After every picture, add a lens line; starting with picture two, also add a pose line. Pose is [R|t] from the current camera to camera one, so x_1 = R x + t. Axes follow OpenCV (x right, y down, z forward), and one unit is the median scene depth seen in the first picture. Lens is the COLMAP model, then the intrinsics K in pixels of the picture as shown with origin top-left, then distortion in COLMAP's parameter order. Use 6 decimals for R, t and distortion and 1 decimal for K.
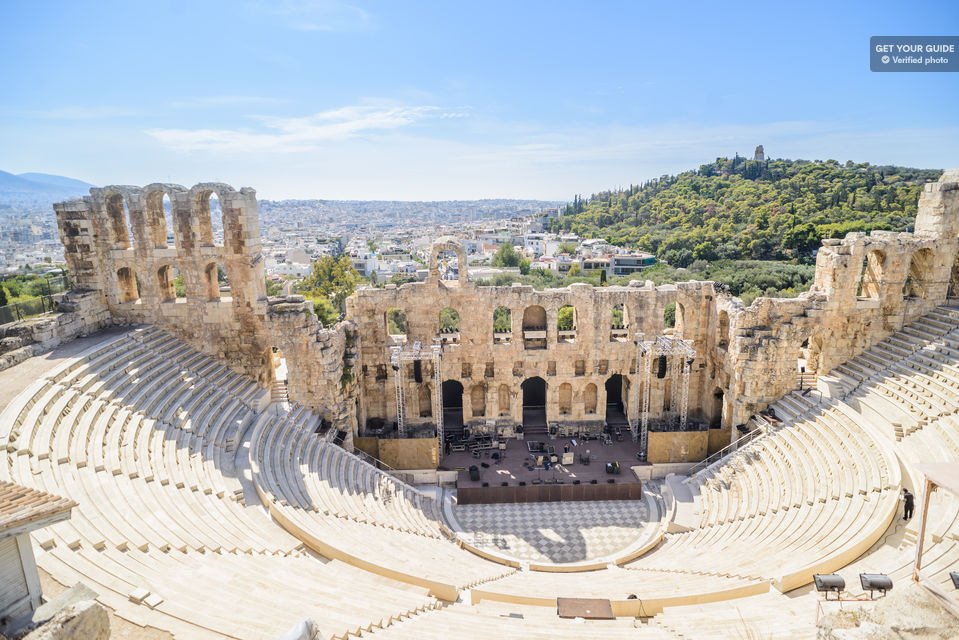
lens RADIAL K [[773.7, 0, 479.5], [0, 773.7, 320.0], [0, 0, 1]] dist [-0.050701, -0.005176]
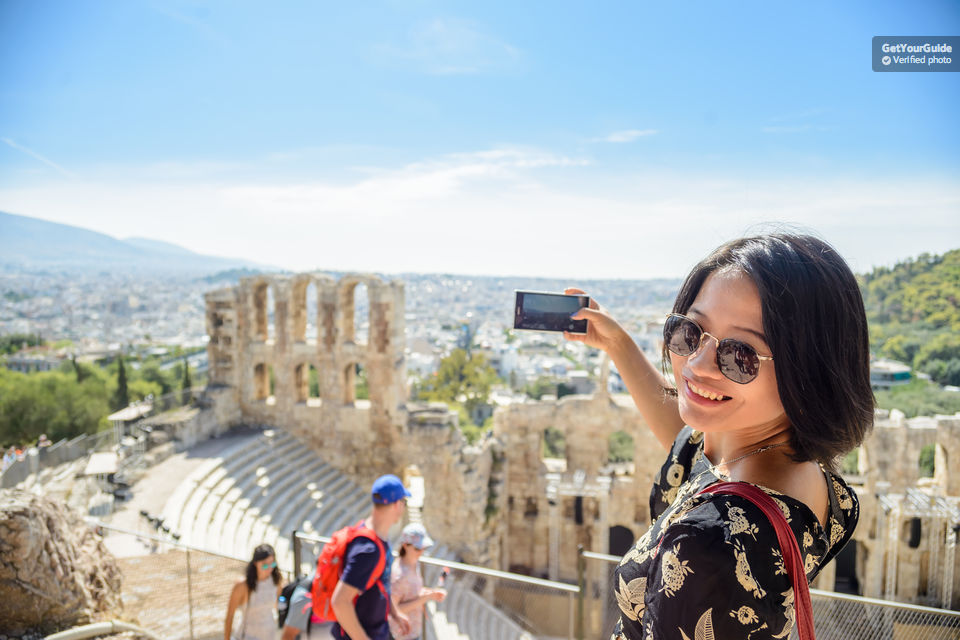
lens RADIAL K [[774.5, 0, 480.0], [0, 774.5, 320.0], [0, 0, 1]] dist [-0.050701, -0.005176]
pose [[0.962583, 0.028574, -0.269477, 0.030064], [-0.075686, 0.983200, -0.166101, 0.014105], [0.260204, 0.180282, 0.948574, 0.190403]]
